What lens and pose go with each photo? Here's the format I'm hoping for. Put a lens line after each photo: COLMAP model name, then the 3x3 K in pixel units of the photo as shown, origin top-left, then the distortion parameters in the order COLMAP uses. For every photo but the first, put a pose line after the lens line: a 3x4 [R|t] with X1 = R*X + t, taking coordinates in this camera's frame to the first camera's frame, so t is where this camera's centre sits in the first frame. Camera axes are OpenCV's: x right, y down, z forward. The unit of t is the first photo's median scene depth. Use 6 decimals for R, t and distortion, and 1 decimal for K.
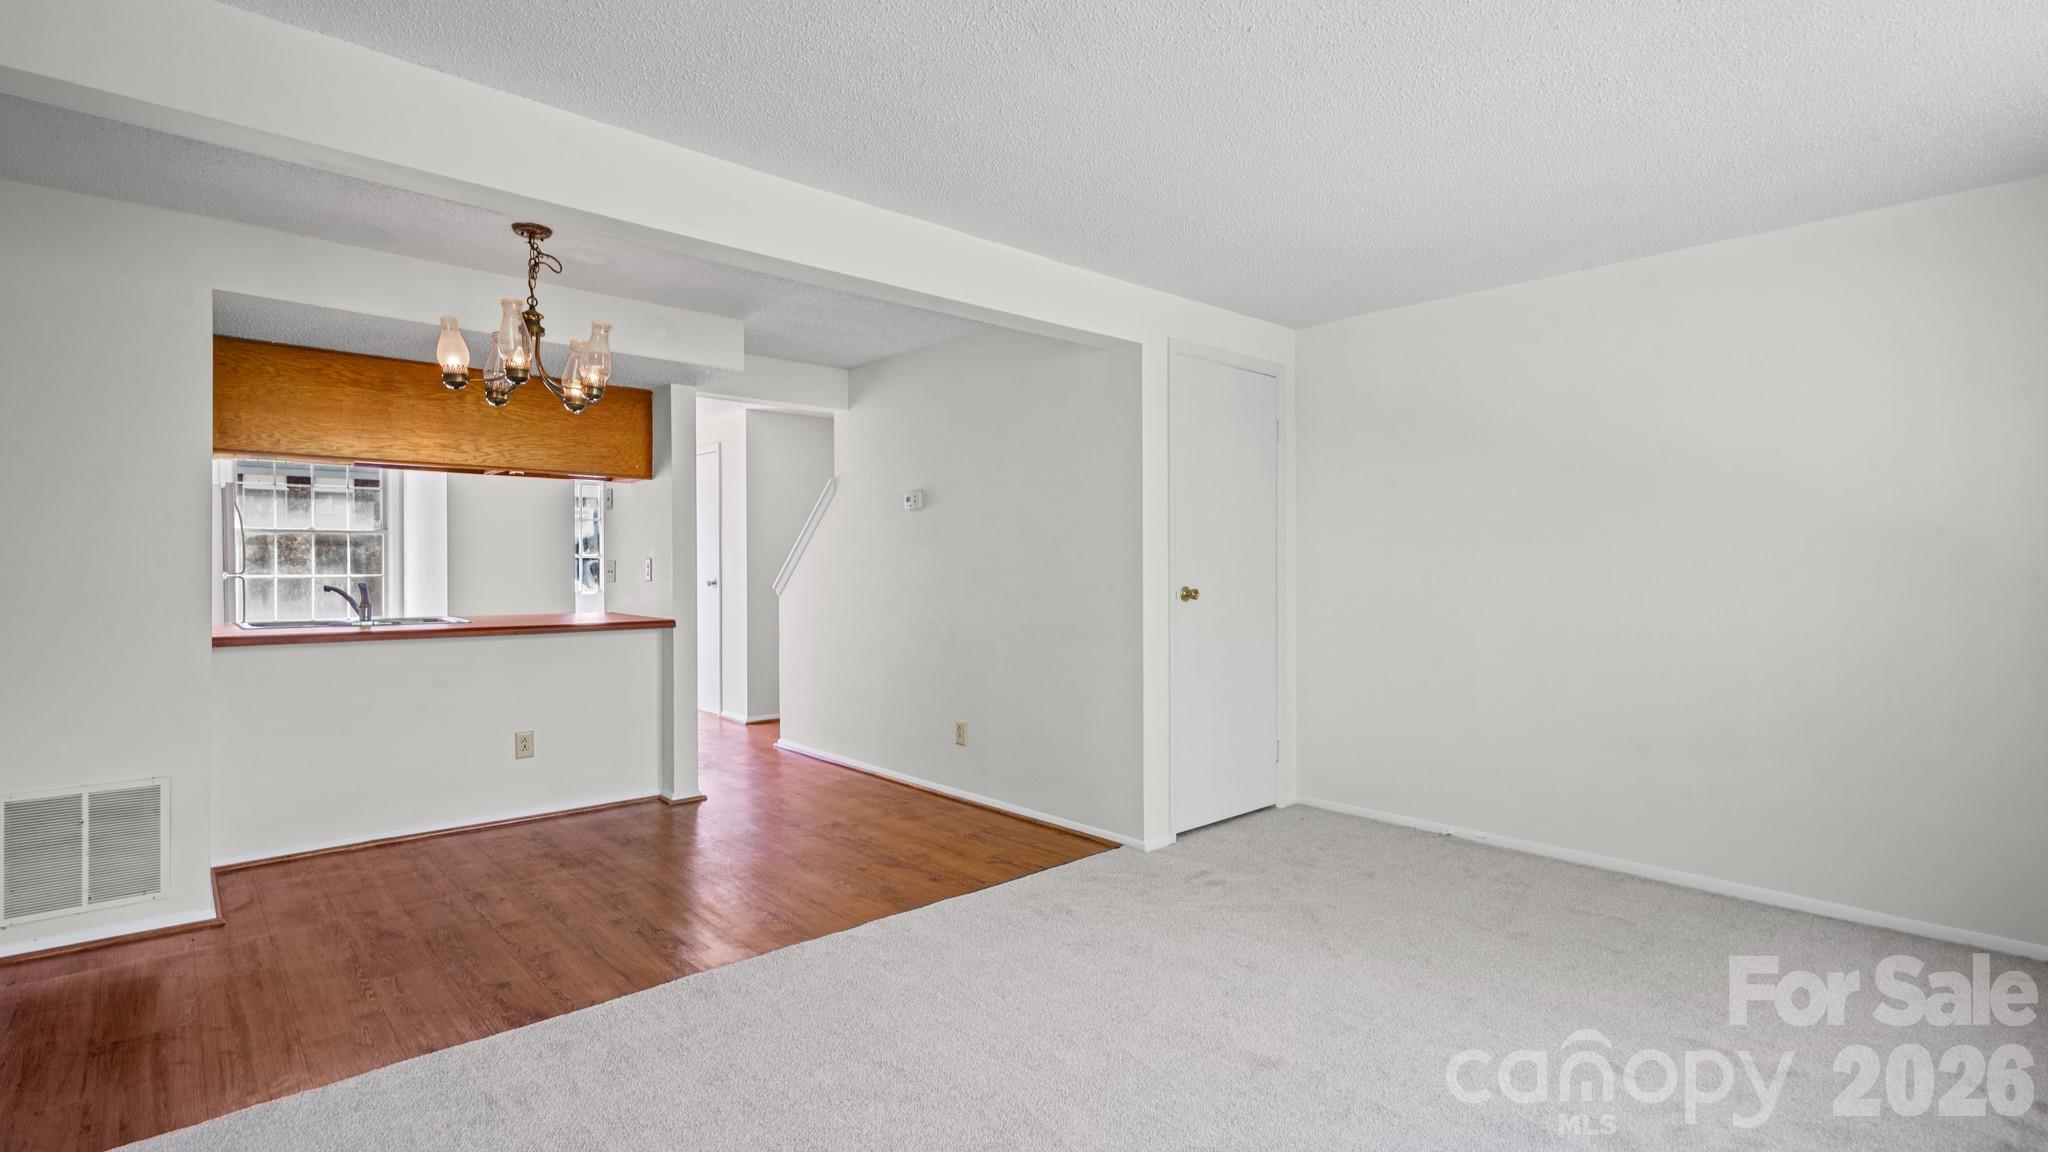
lens RADIAL K [[958.1, 0, 999.9], [0, 958.1, 561.0], [0, 0, 1]] dist [-0.001038, 0.002016]
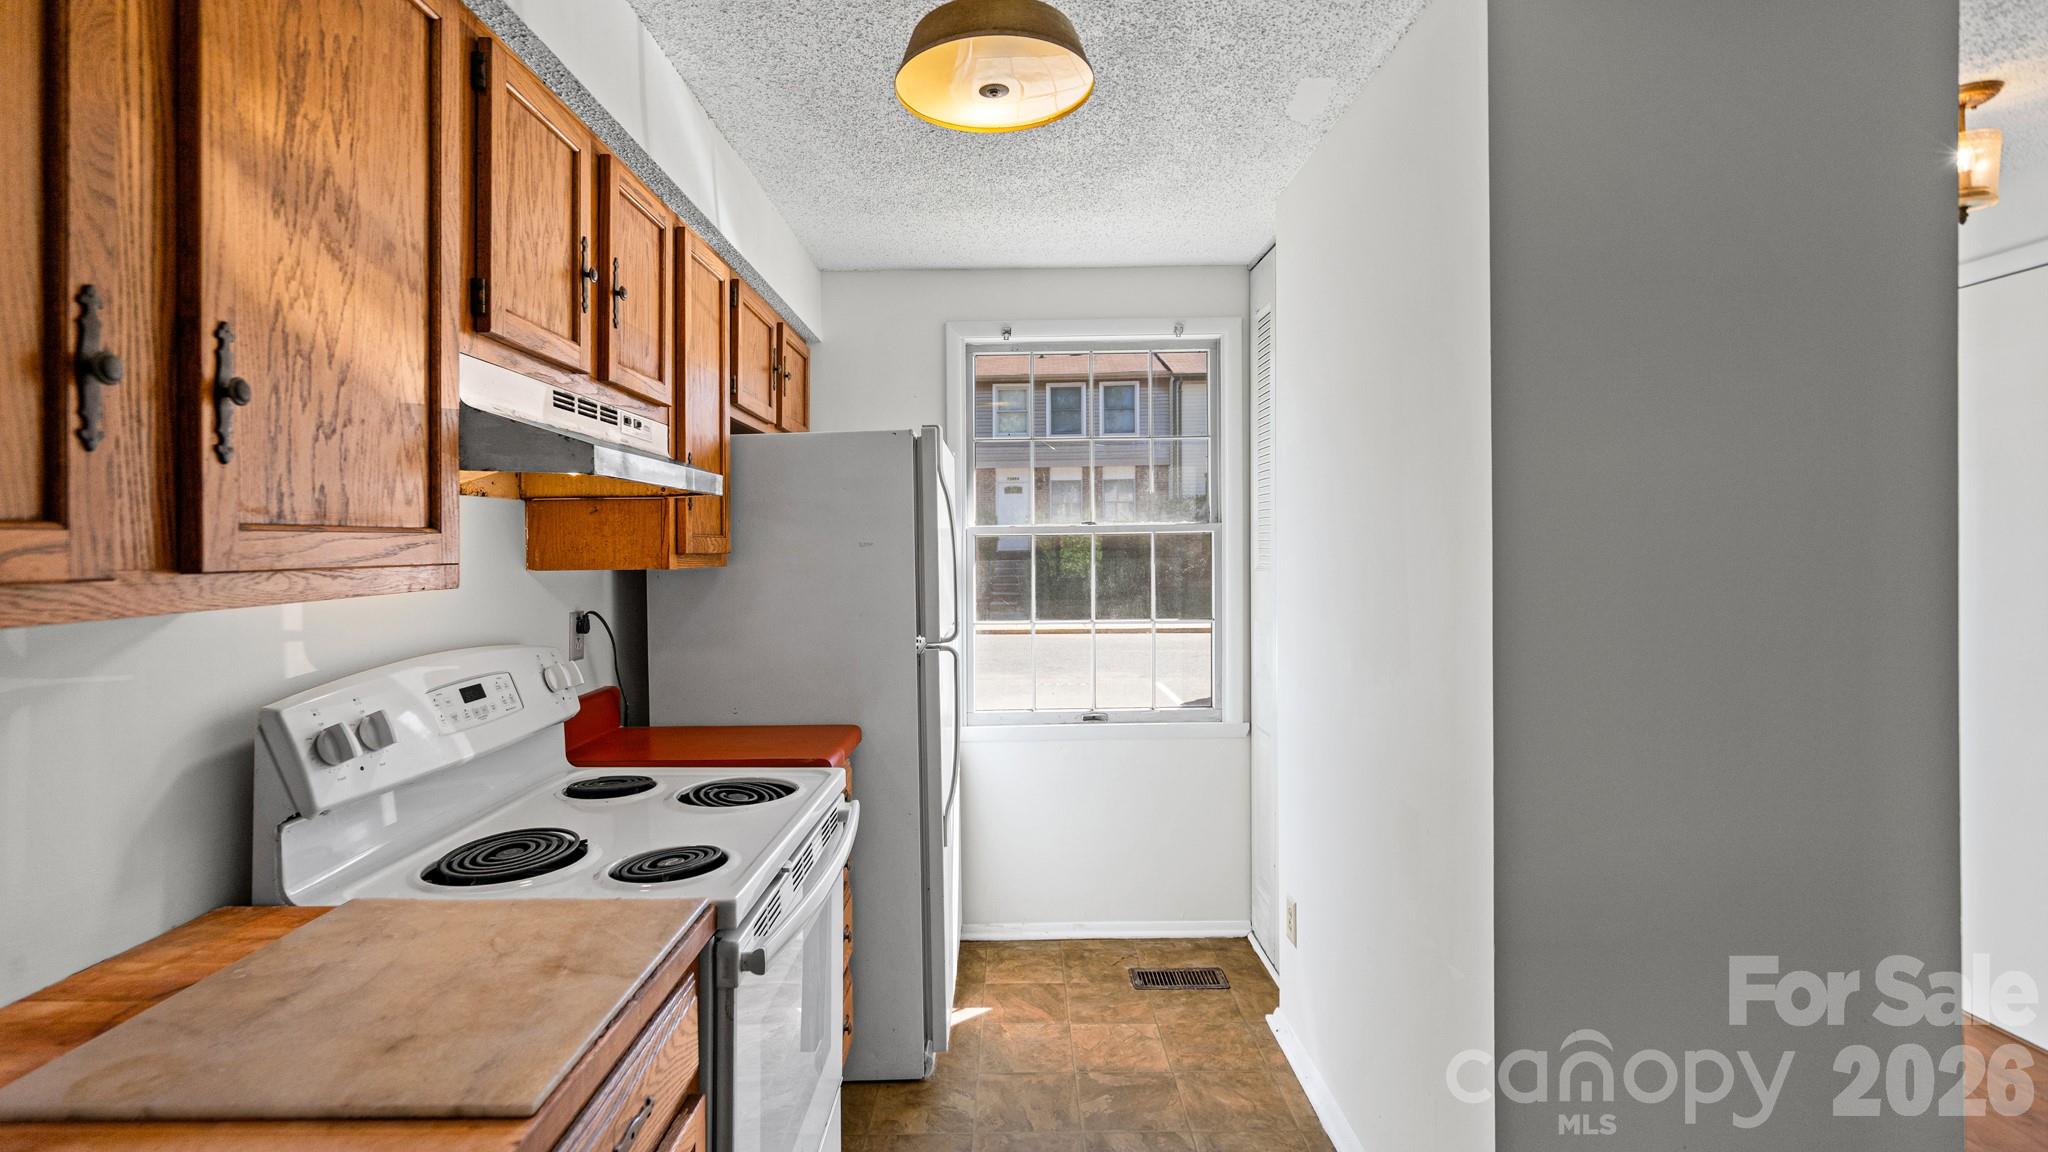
lens RADIAL K [[958.1, 0, 1025.1], [0, 958.1, 554.1], [0, 0, 1]] dist [-0.001038, 0.002016]
pose [[0.756961, 0.000846, -0.653460, -0.743814], [0.008650, 0.999899, 0.011314, -0.043378], [0.653403, -0.014216, 0.756877, 1.063808]]
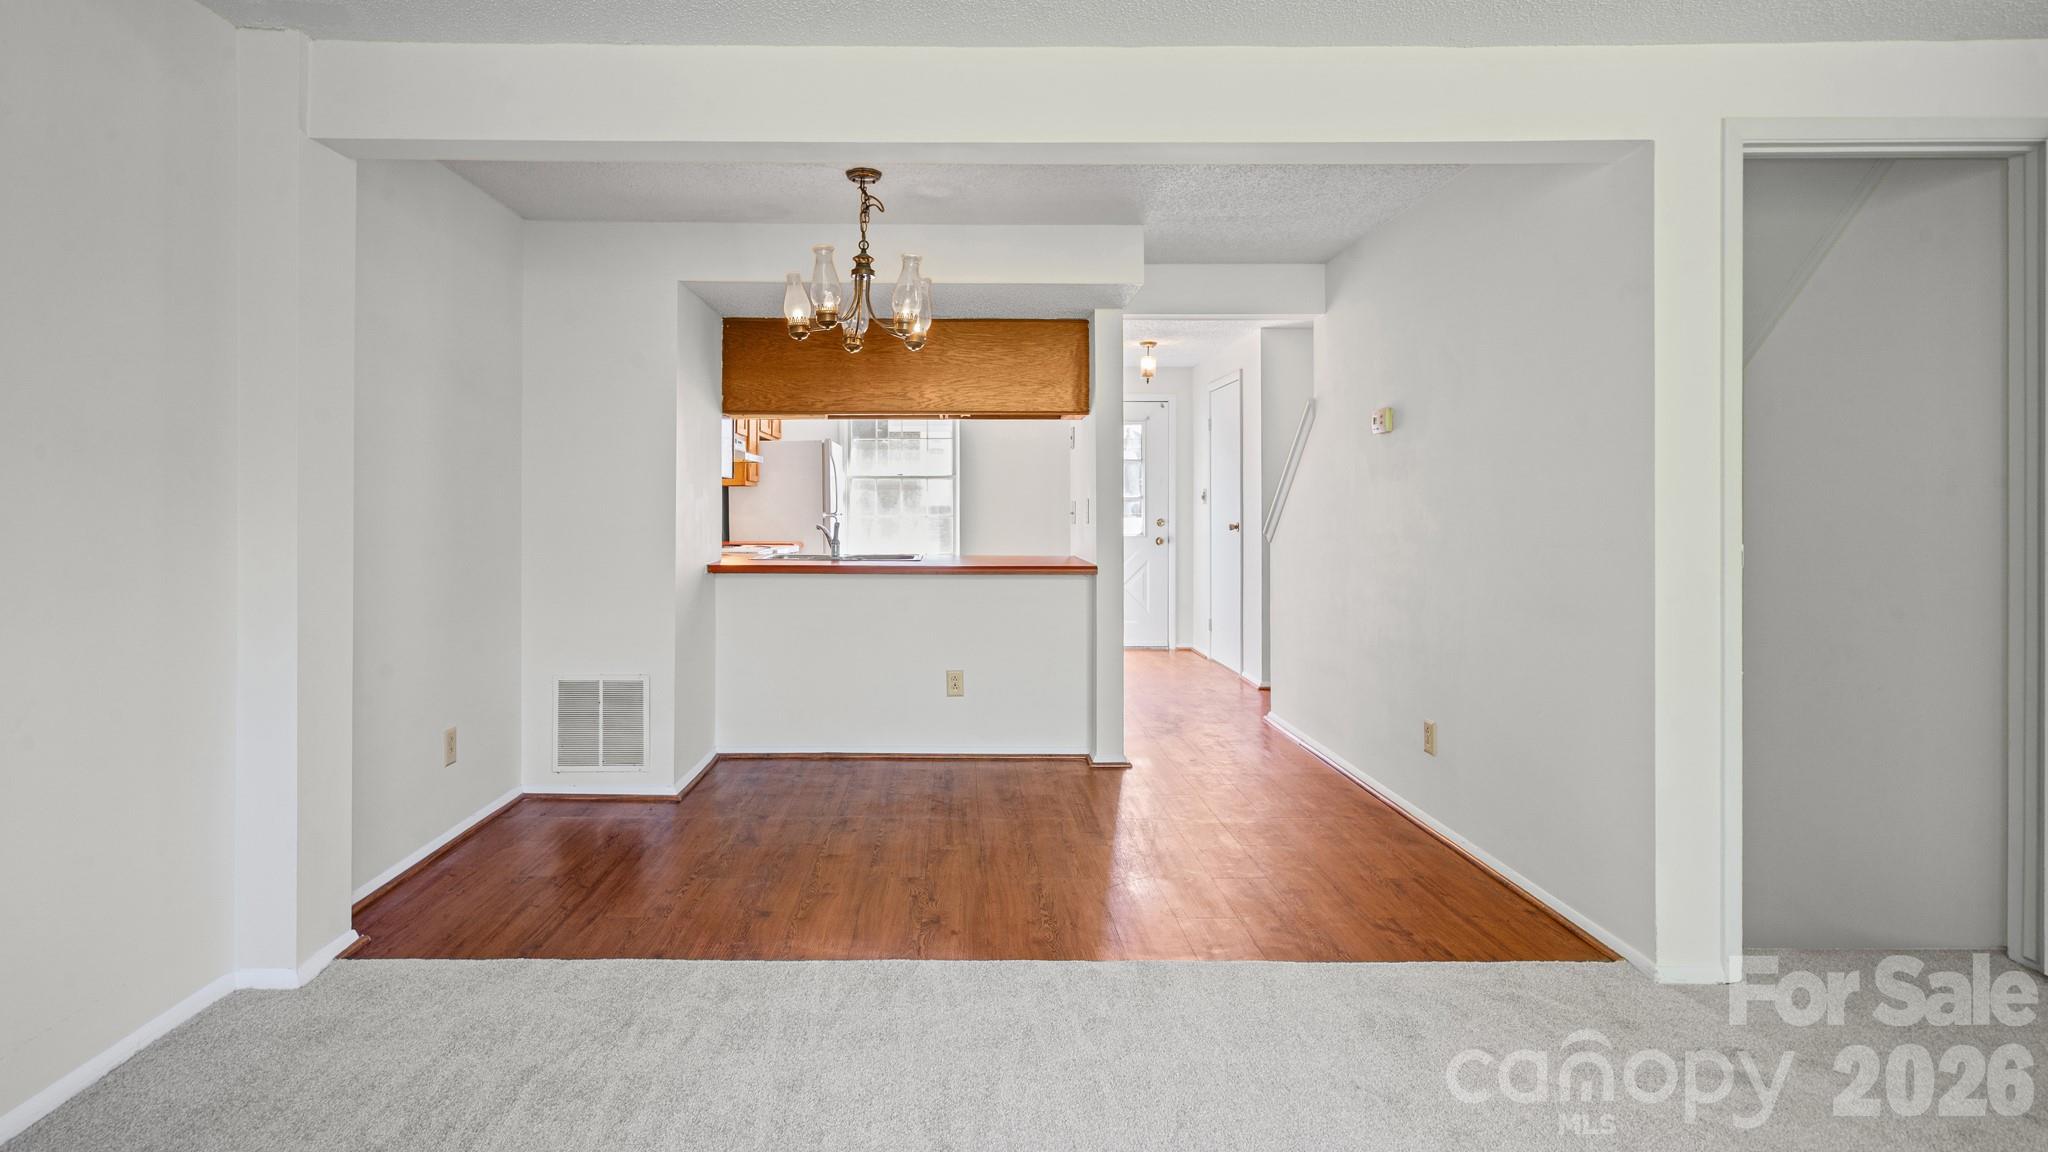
lens RADIAL K [[1011.5, 0, 958.0], [0, 1011.5, 500.3], [0, 0, 1]] dist [0.005719, -0.000573]
pose [[0.743605, -0.004075, -0.668607, 0.257209], [0.001859, 0.999990, -0.004027, 0.002780], [0.668617, 0.001752, 0.743605, 0.234055]]
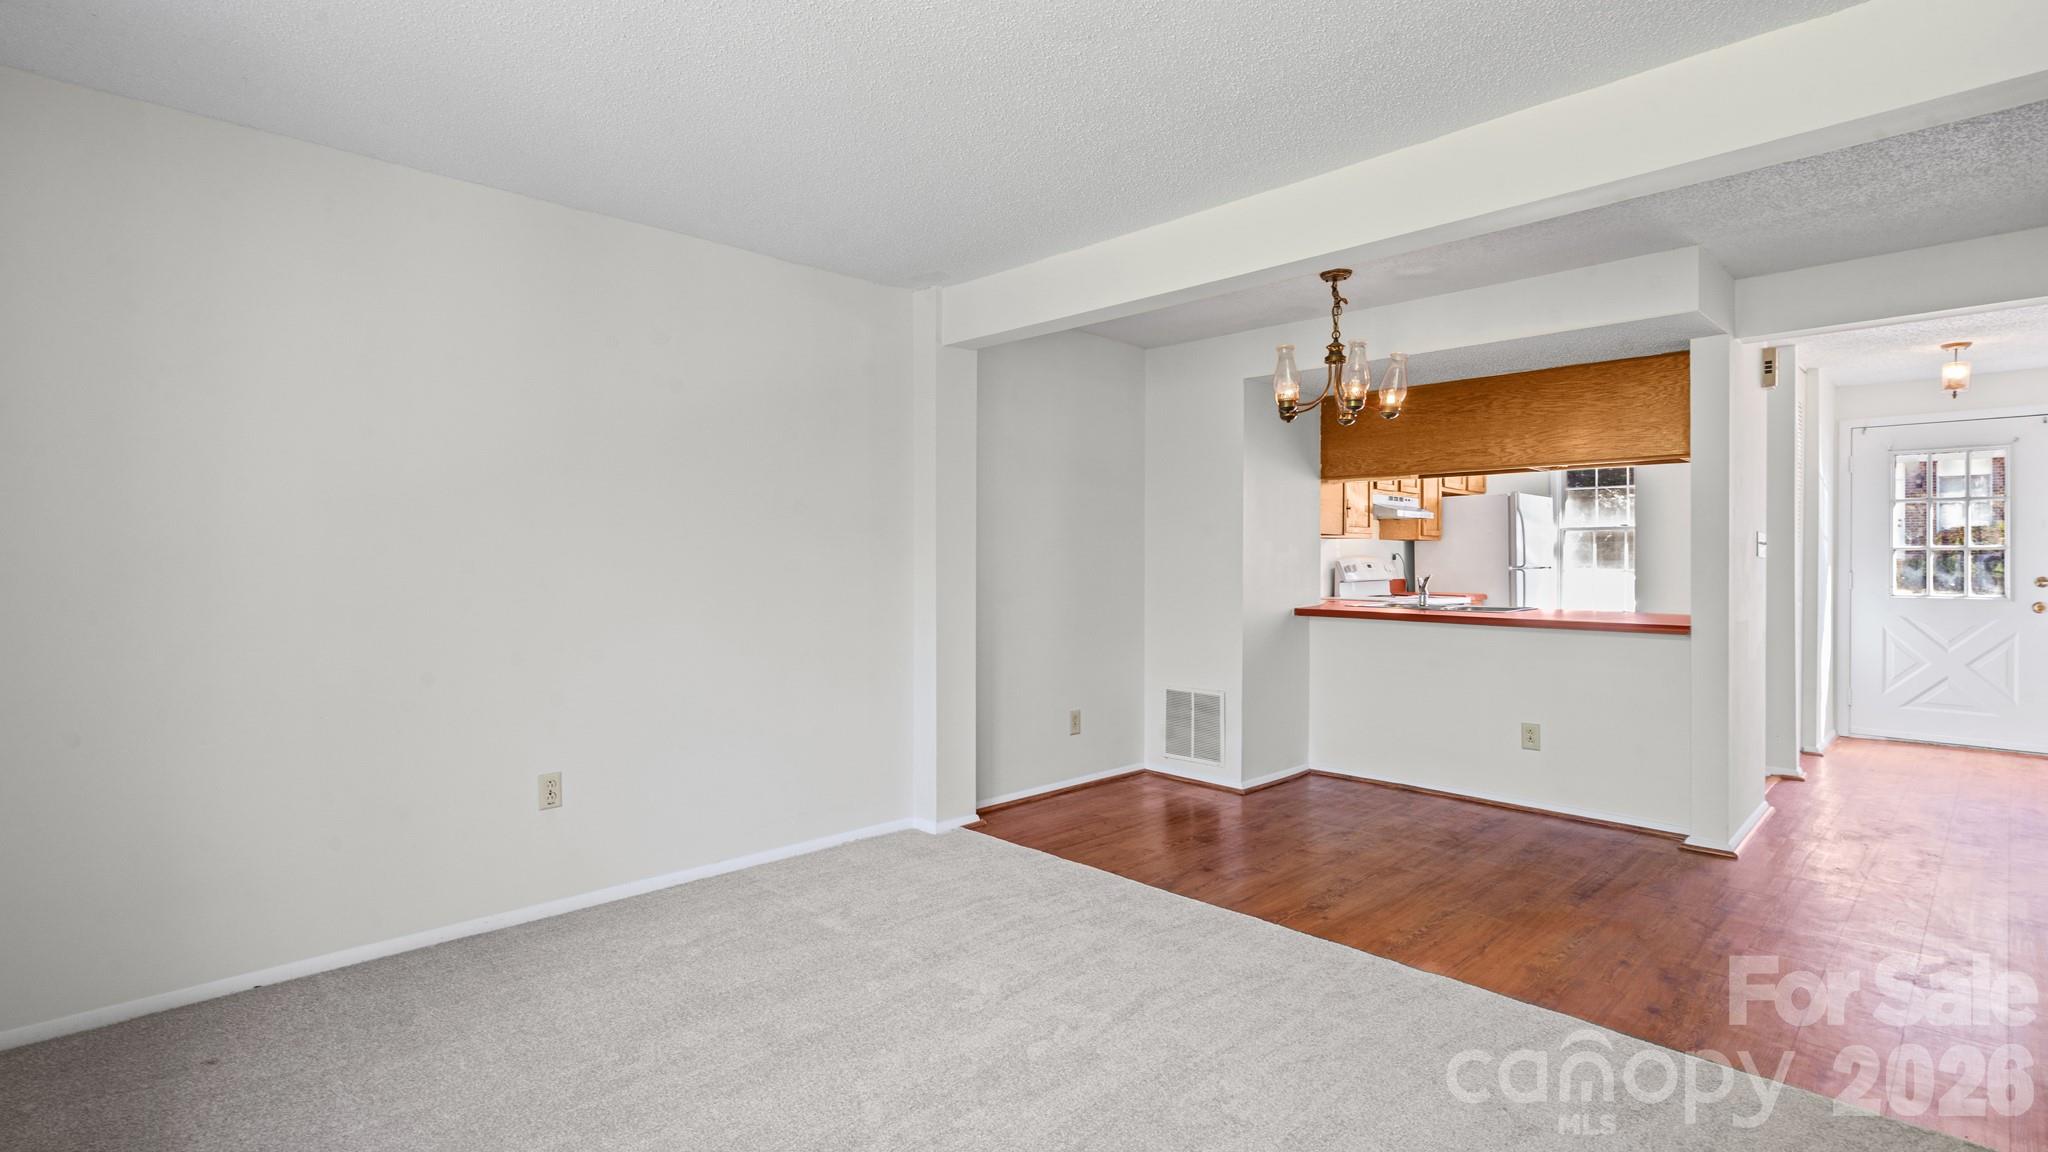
lens RADIAL K [[958.1, 0, 997.9], [0, 958.1, 555.3], [0, 0, 1]] dist [-0.001038, 0.002016]
pose [[0.029633, -0.003993, -0.999553, 0.579951], [0.003381, 0.999987, -0.003894, 0.002585], [0.999555, -0.003264, 0.029646, 0.471154]]
